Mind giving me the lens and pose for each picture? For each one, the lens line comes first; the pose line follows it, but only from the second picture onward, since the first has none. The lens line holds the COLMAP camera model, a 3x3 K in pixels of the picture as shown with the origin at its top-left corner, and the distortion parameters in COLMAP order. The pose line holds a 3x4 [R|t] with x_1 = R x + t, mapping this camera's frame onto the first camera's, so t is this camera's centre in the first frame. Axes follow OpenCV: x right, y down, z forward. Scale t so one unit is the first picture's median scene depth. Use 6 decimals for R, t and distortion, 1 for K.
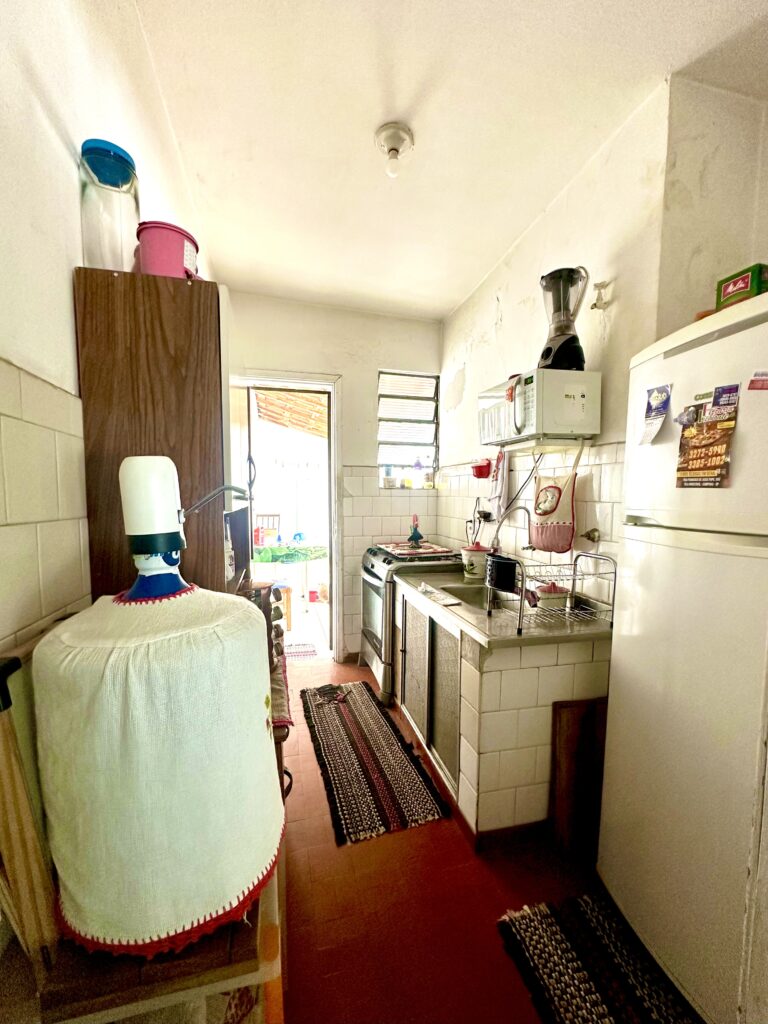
lens RADIAL K [[410.0, 0, 385.0], [0, 410.0, 511.1], [0, 0, 1]] dist [-0.002538, 0.000163]
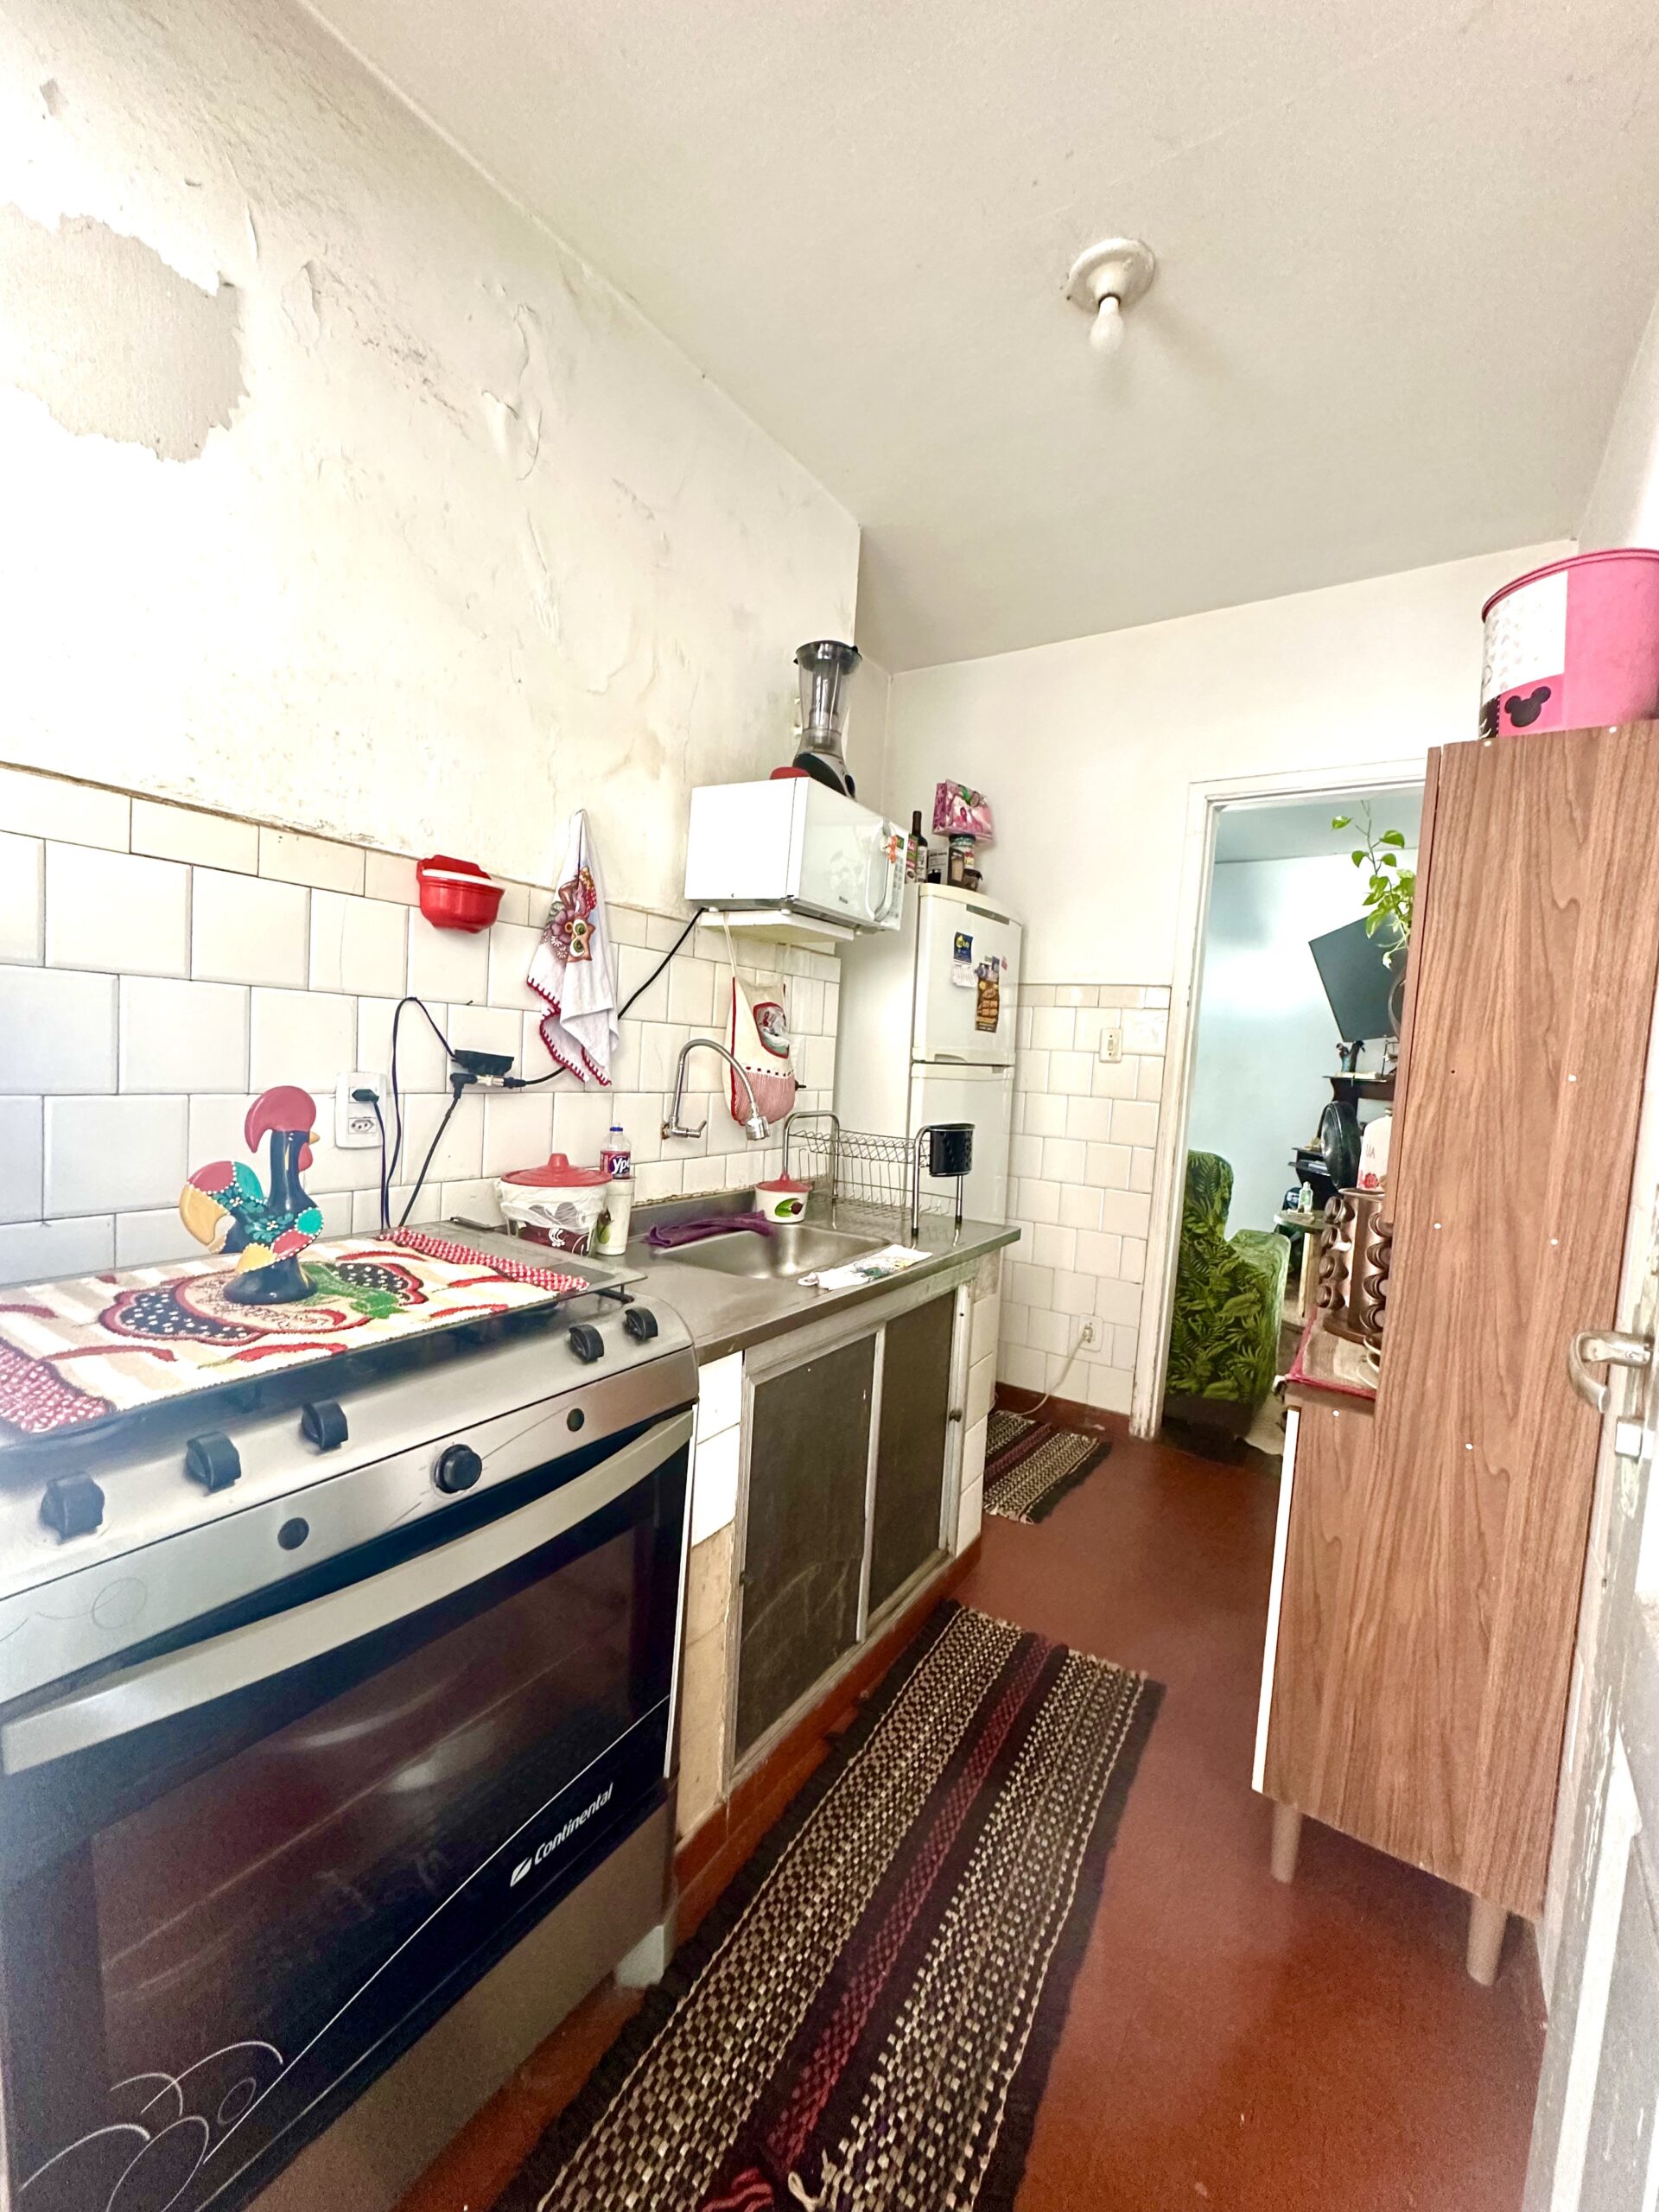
lens RADIAL K [[885.6, 0, 831.6], [0, 885.6, 1104.1], [0, 0, 1]] dist [-0.002538, 0.000163]
pose [[-0.664128, -0.080444, 0.743278, -0.859061], [-0.019850, 0.995741, 0.090031, -0.061780], [-0.747355, 0.045038, -0.662897, 2.815746]]
